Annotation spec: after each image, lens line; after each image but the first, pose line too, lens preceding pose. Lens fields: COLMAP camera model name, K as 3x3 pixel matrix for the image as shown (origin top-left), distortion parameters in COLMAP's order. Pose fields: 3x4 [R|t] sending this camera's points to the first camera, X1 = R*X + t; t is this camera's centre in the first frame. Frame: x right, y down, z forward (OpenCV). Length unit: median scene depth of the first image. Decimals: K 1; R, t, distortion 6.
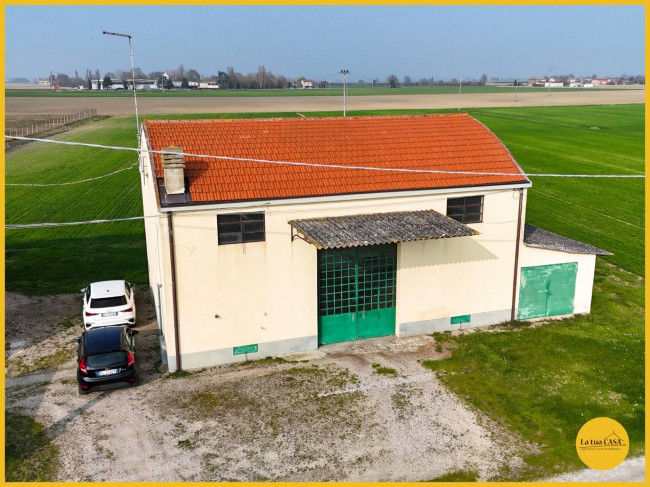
lens RADIAL K [[632.8, 0, 326.8], [0, 632.8, 242.6], [0, 0, 1]] dist [0.130927, -0.239117]
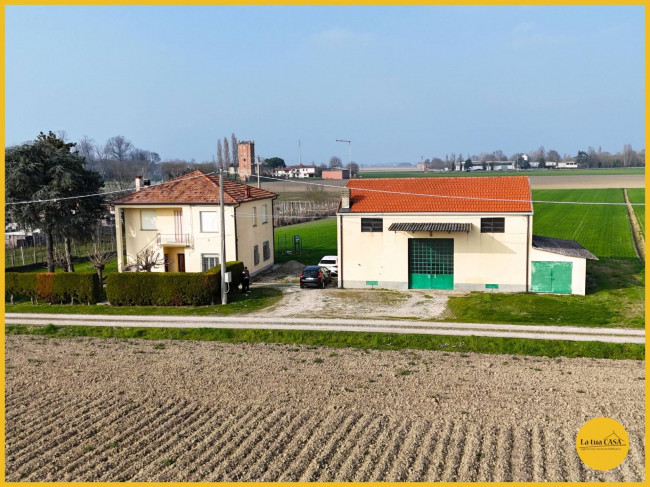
lens RADIAL K [[632.8, 0, 326.8], [0, 632.8, 242.6], [0, 0, 1]] dist [0.130927, -0.239117]
pose [[0.849069, 0.053071, -0.525610, 0.808607], [-0.116798, 0.989178, -0.088798, 0.227935], [0.515209, 0.136786, 0.846079, -0.847442]]
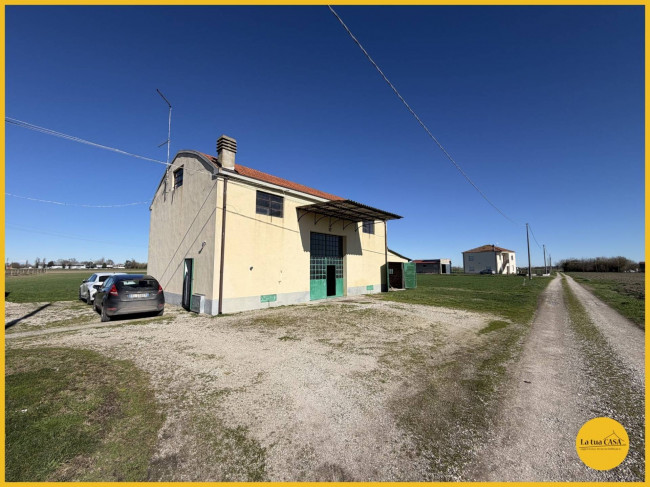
lens RADIAL K [[258.7, 0, 322.7], [0, 258.7, 243.7], [0, 0, 1]] dist [-0.000079, 0.000036]
pose [[0.880092, 0.047508, 0.472420, -0.271557], [0.115168, 0.943908, -0.309475, 0.227376], [-0.460624, 0.326774, 0.825254, 0.450747]]
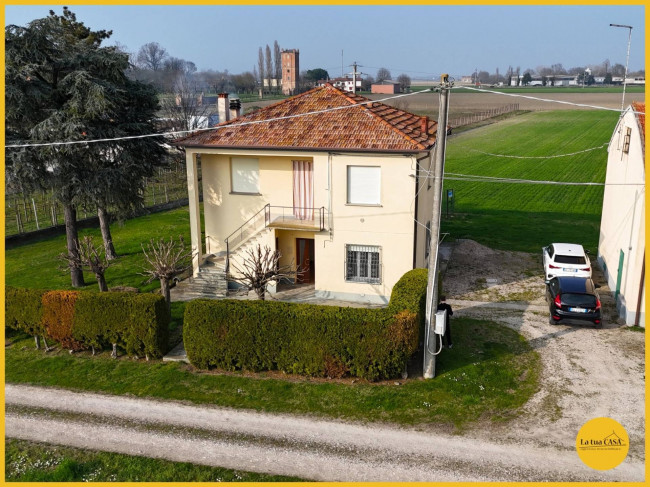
lens RADIAL K [[632.8, 0, 326.8], [0, 632.8, 242.6], [0, 0, 1]] dist [0.130927, -0.239117]
pose [[0.821044, 0.142789, -0.552719, -0.068506], [-0.140220, 0.988994, 0.047206, 0.072443], [0.553377, 0.038744, 0.832029, -0.219560]]
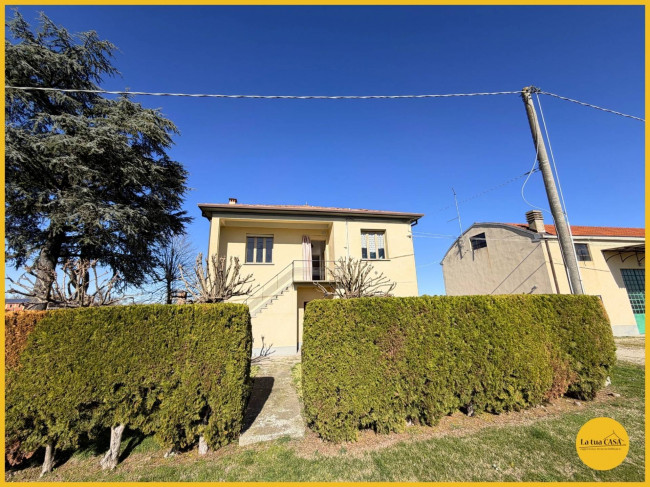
lens RADIAL K [[258.7, 0, 322.7], [0, 258.7, 243.7], [0, 0, 1]] dist [-0.000079, 0.000036]
pose [[0.987611, -0.056251, -0.146494, -0.667761], [-0.019284, 0.882962, -0.469048, 0.280198], [0.155733, 0.466062, 0.870938, 0.222341]]
